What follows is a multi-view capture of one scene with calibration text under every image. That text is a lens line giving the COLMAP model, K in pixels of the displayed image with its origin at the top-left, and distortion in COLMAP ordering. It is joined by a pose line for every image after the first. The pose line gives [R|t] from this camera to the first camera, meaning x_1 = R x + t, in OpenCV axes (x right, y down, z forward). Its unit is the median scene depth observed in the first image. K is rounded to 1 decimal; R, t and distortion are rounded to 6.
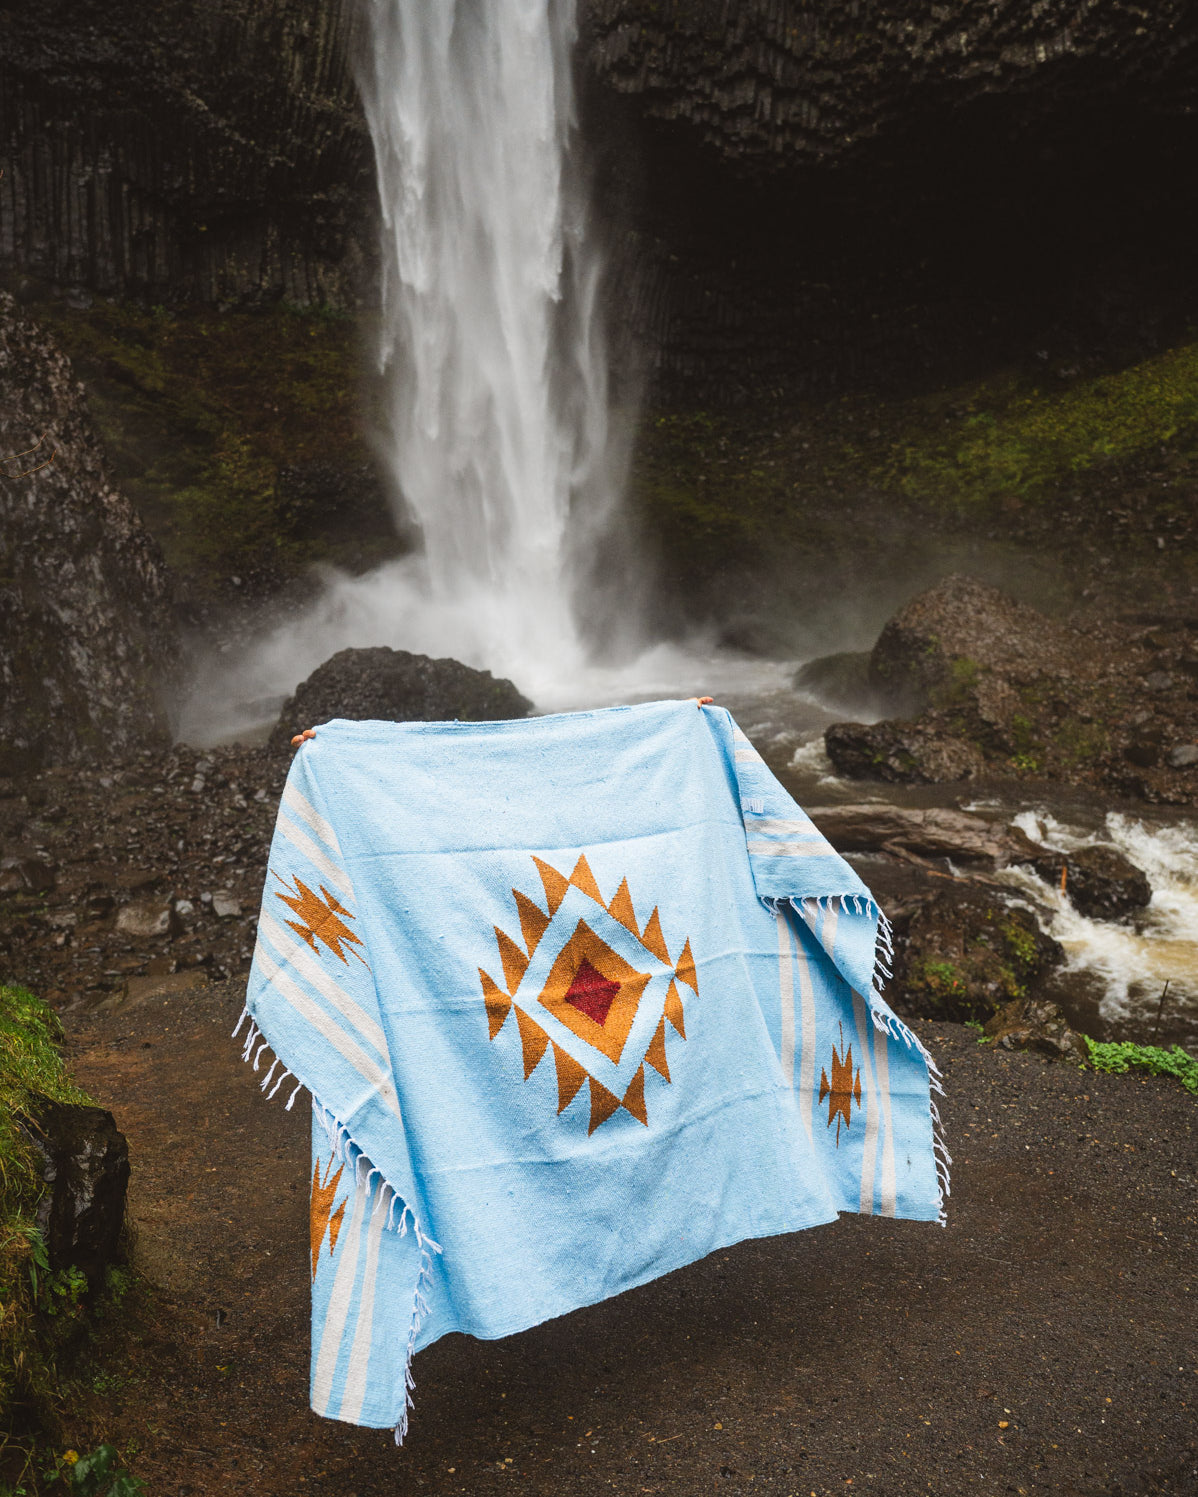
lens RADIAL K [[1198.6, 0, 601.7], [0, 1198.6, 748.5], [0, 0, 1]] dist [-0.002067, 0.006105]
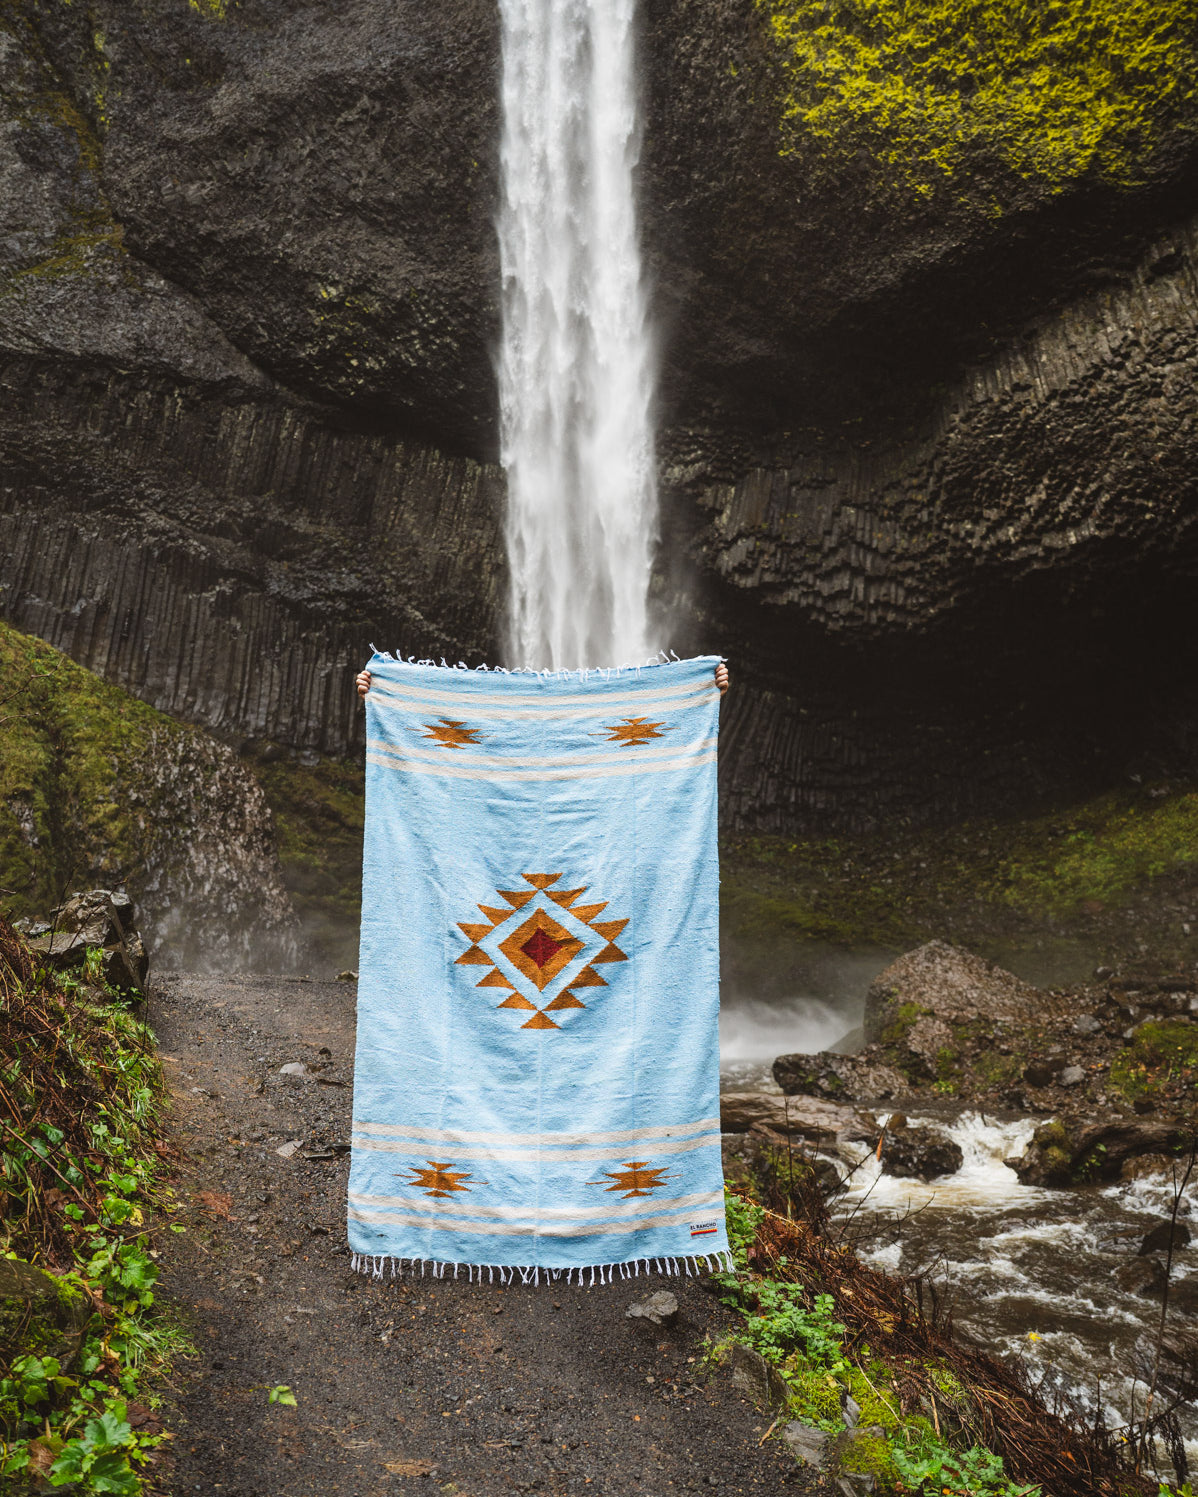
lens RADIAL K [[1198.6, 0, 605.3], [0, 1198.6, 755.3], [0, 0, 1]] dist [-0.002067, 0.006105]
pose [[0.980113, -0.032874, -0.195696, 0.117614], [-0.039803, 0.933573, -0.356171, 0.058752], [0.194405, 0.356877, 0.913699, -0.091996]]
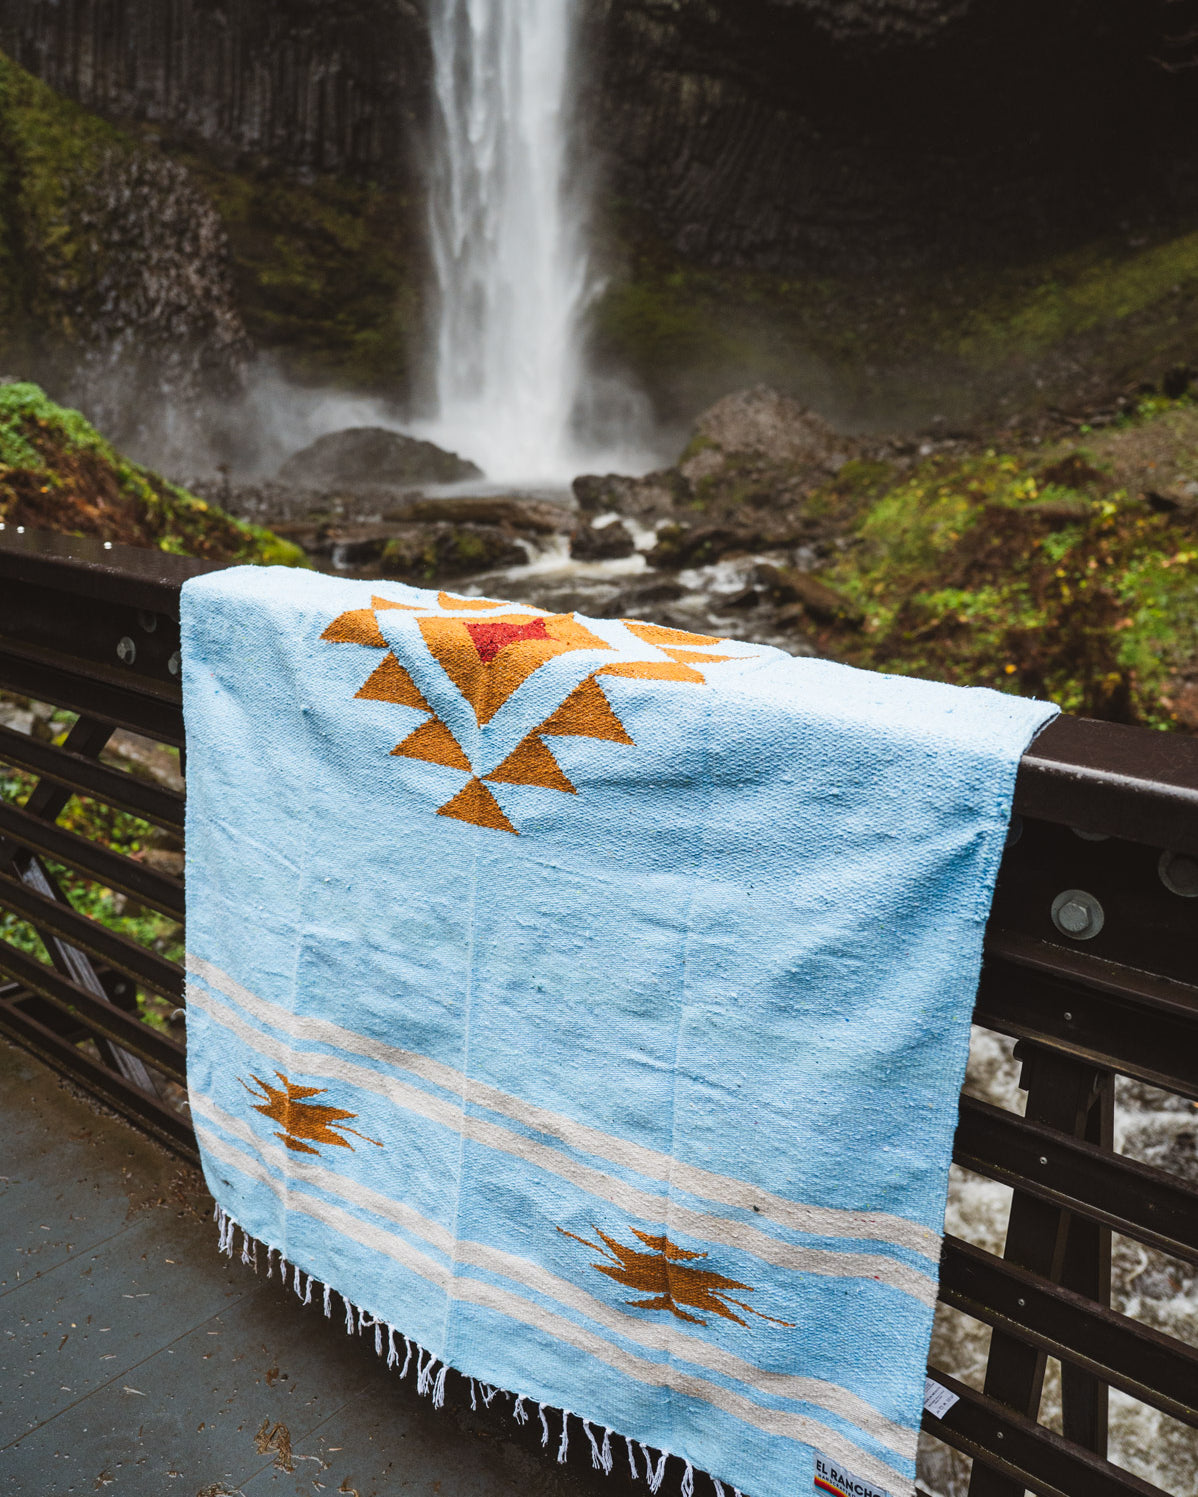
lens RADIAL K [[1198.6, 0, 608.1], [0, 1198.6, 749.1], [0, 0, 1]] dist [-0.002067, 0.006105]
pose [[0.956254, 0.121503, -0.266111, 0.286769], [-0.099133, 0.990433, 0.095991, 0.073493], [0.275228, -0.065412, 0.959151, -0.170367]]
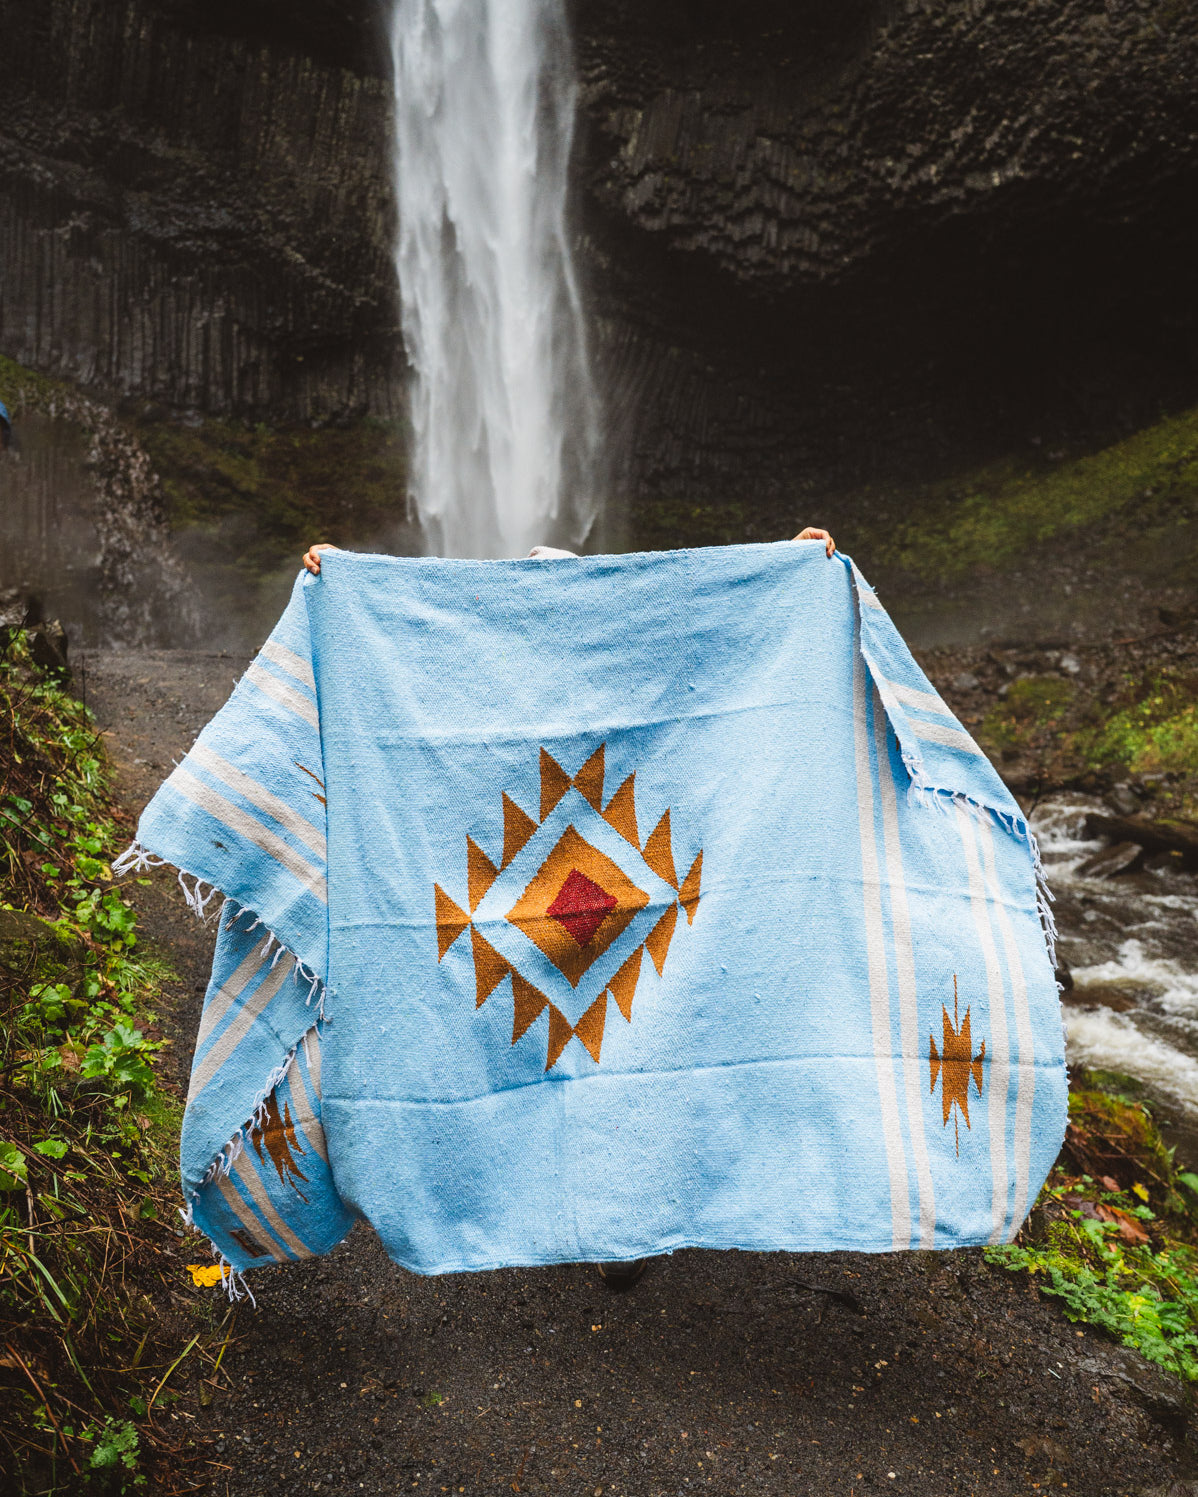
lens RADIAL K [[1198.6, 0, 603.7], [0, 1198.6, 748.3], [0, 0, 1]] dist [-0.002067, 0.006105]
pose [[0.992566, 0.001209, -0.121702, 0.117961], [-0.012739, 0.995490, -0.094005, 0.058960], [0.121039, 0.094856, 0.988105, -0.099069]]
